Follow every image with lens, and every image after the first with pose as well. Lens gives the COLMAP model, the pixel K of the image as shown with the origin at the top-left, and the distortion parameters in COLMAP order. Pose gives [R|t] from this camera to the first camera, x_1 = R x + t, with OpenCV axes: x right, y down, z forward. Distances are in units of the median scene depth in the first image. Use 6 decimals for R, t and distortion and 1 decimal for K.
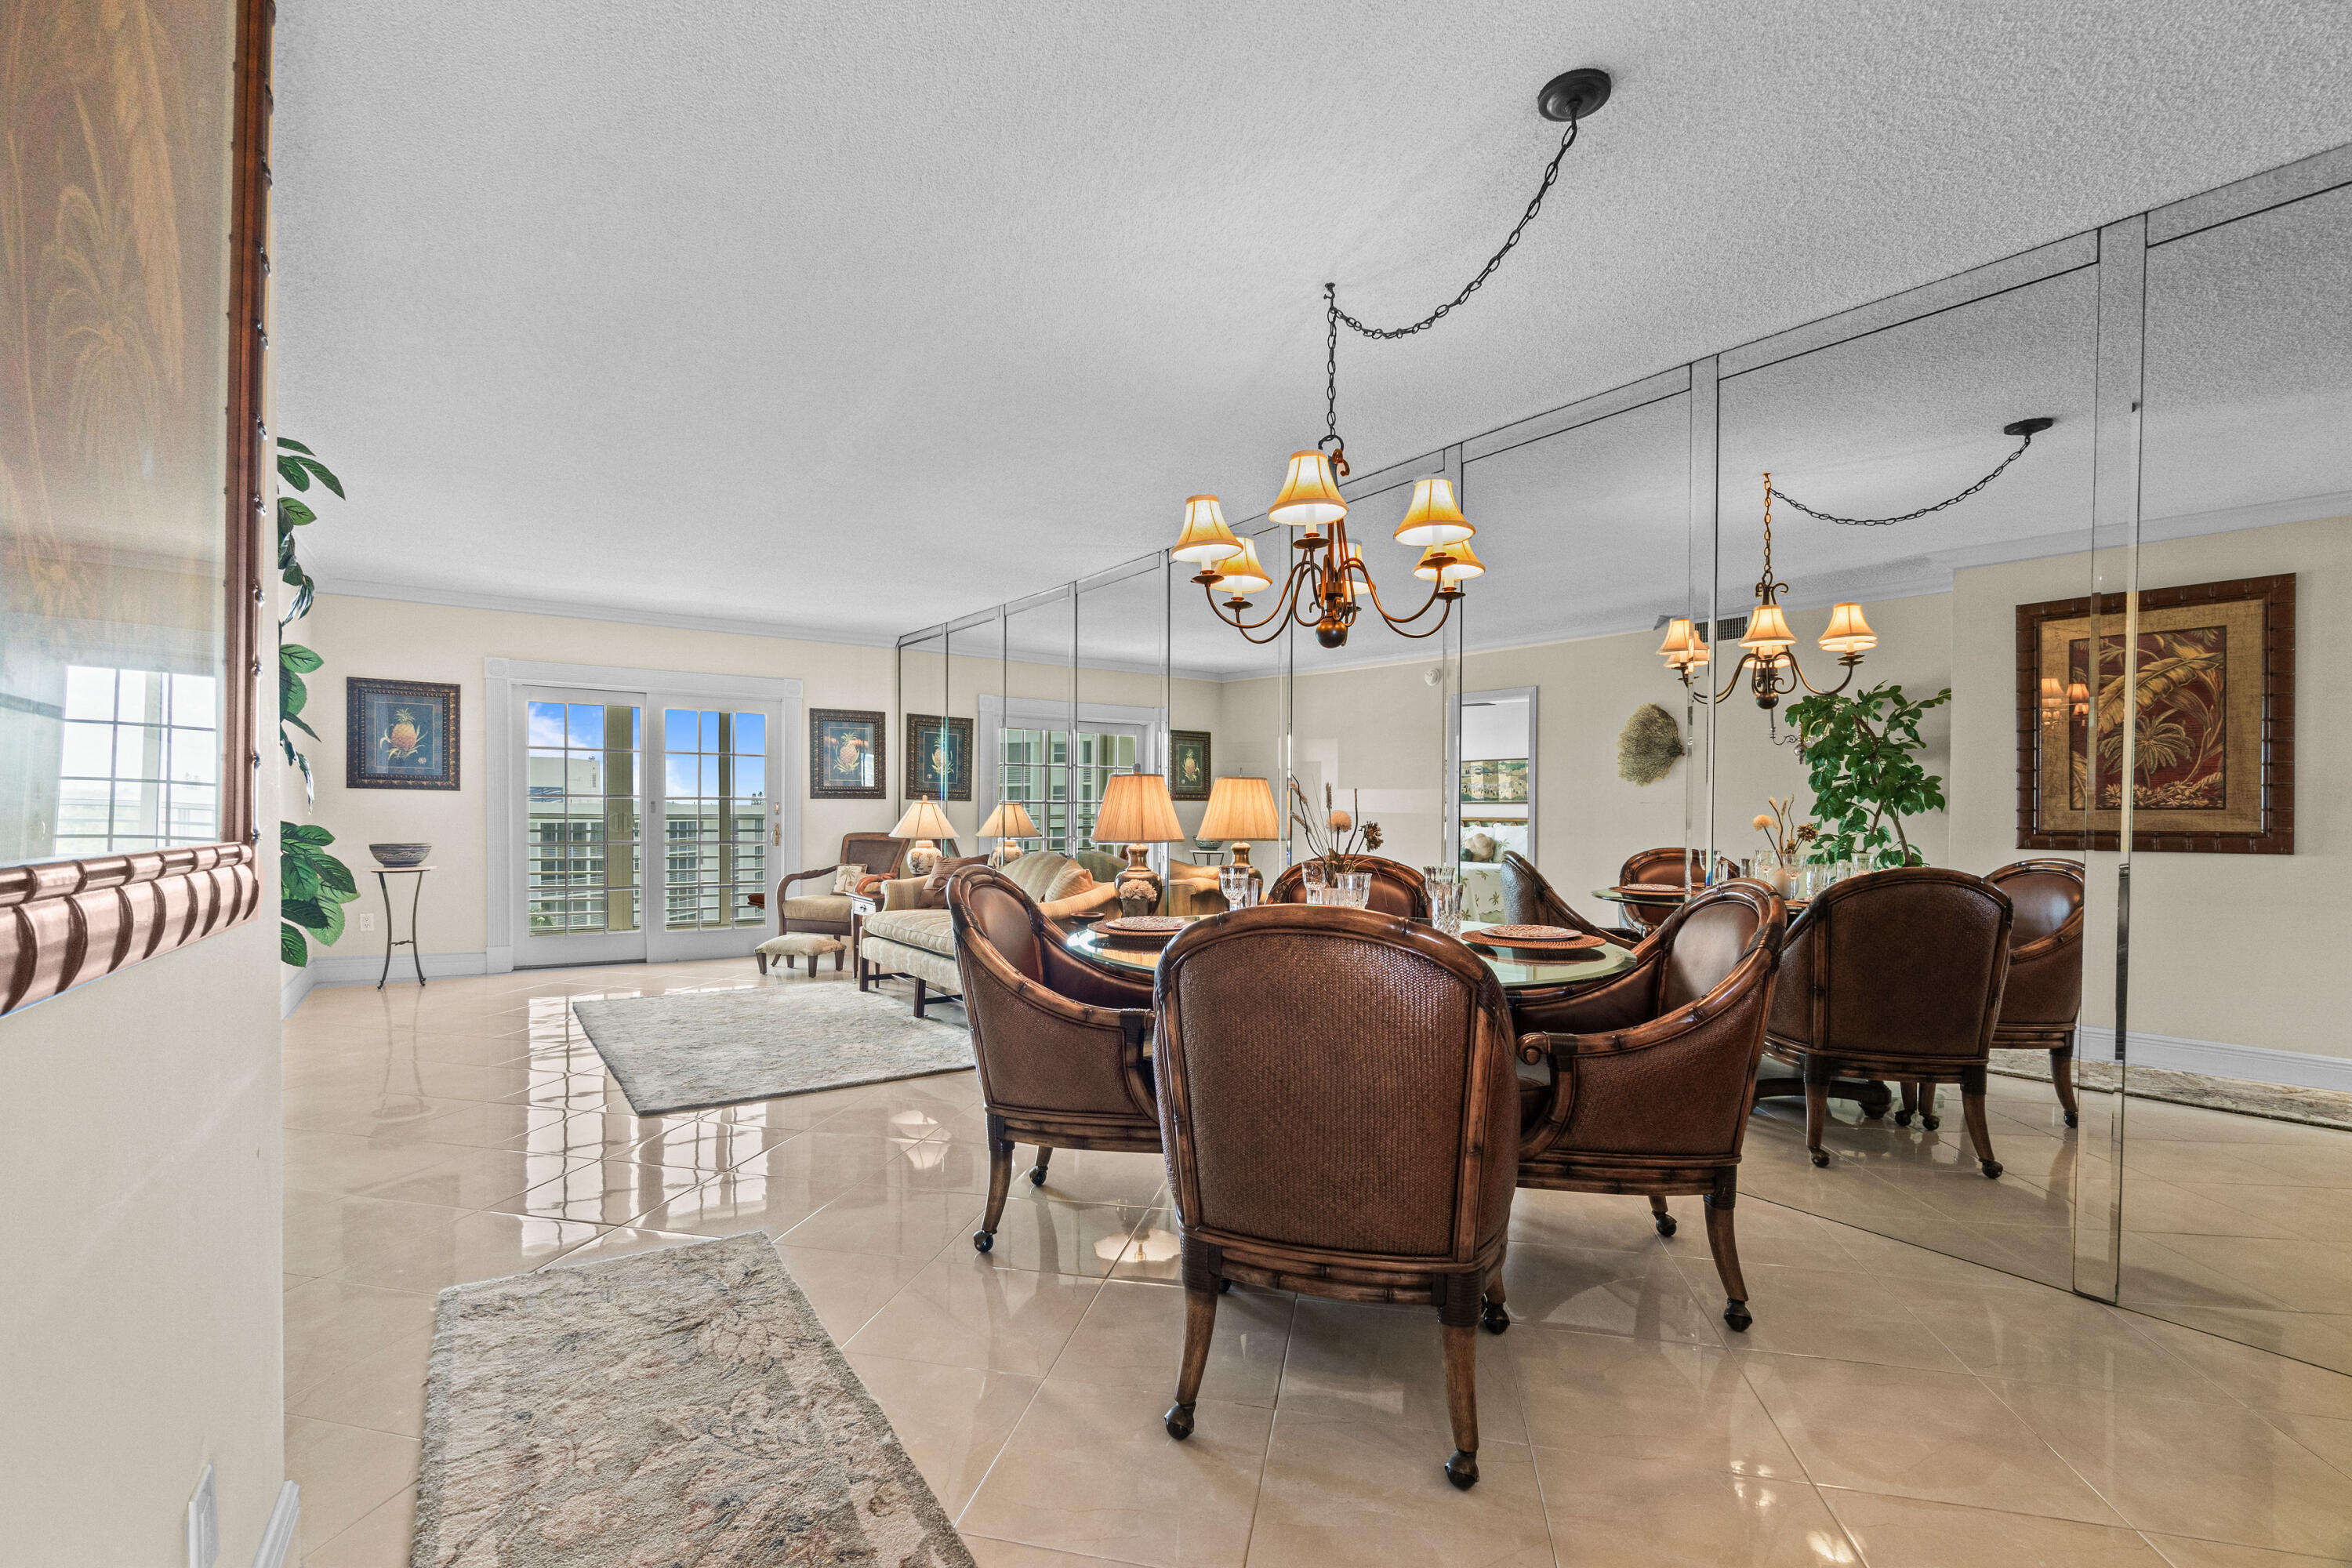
lens RADIAL K [[1034.6, 0, 1171.5], [0, 1034.6, 807.3], [0, 0, 1]] dist [0.005256, 0.001177]
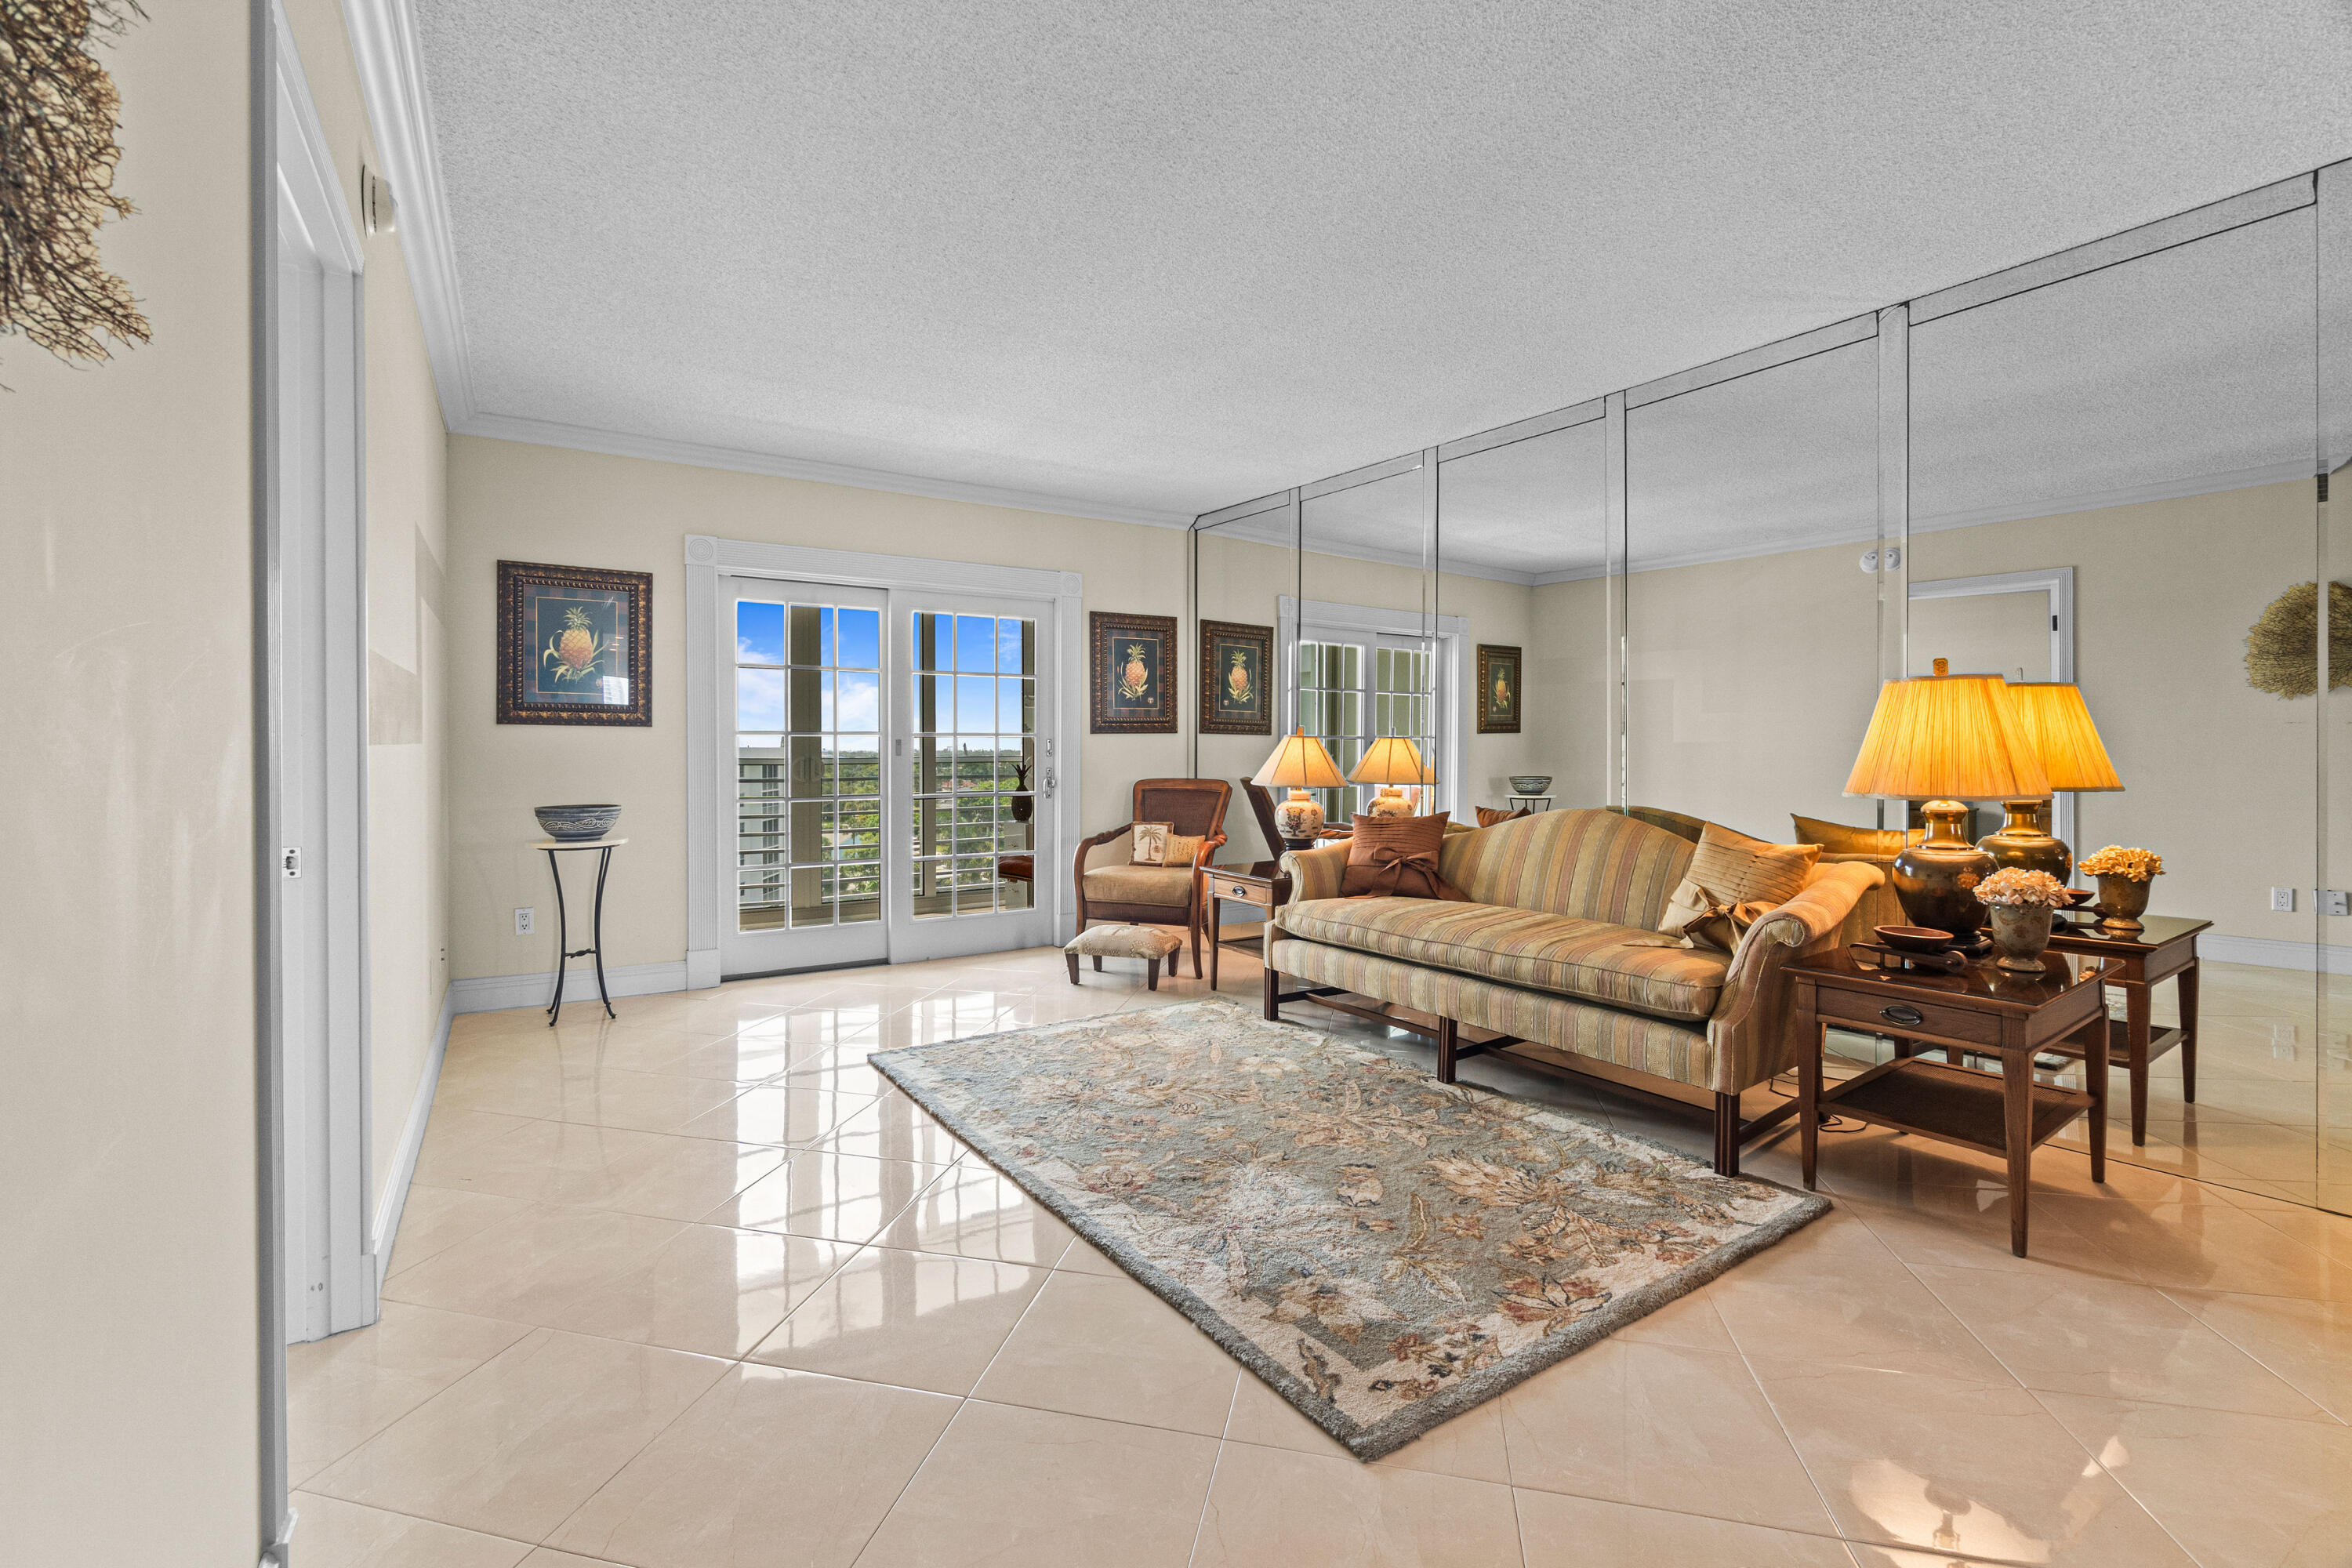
lens RADIAL K [[1034.6, 0, 1201.1], [0, 1034.6, 737.5], [0, 0, 1]] dist [0.005256, 0.001177]
pose [[0.999878, -0.012201, -0.009750, -0.281709], [0.012124, 0.999895, -0.007883, 0.000878], [0.009845, 0.007764, 0.999921, 0.281124]]
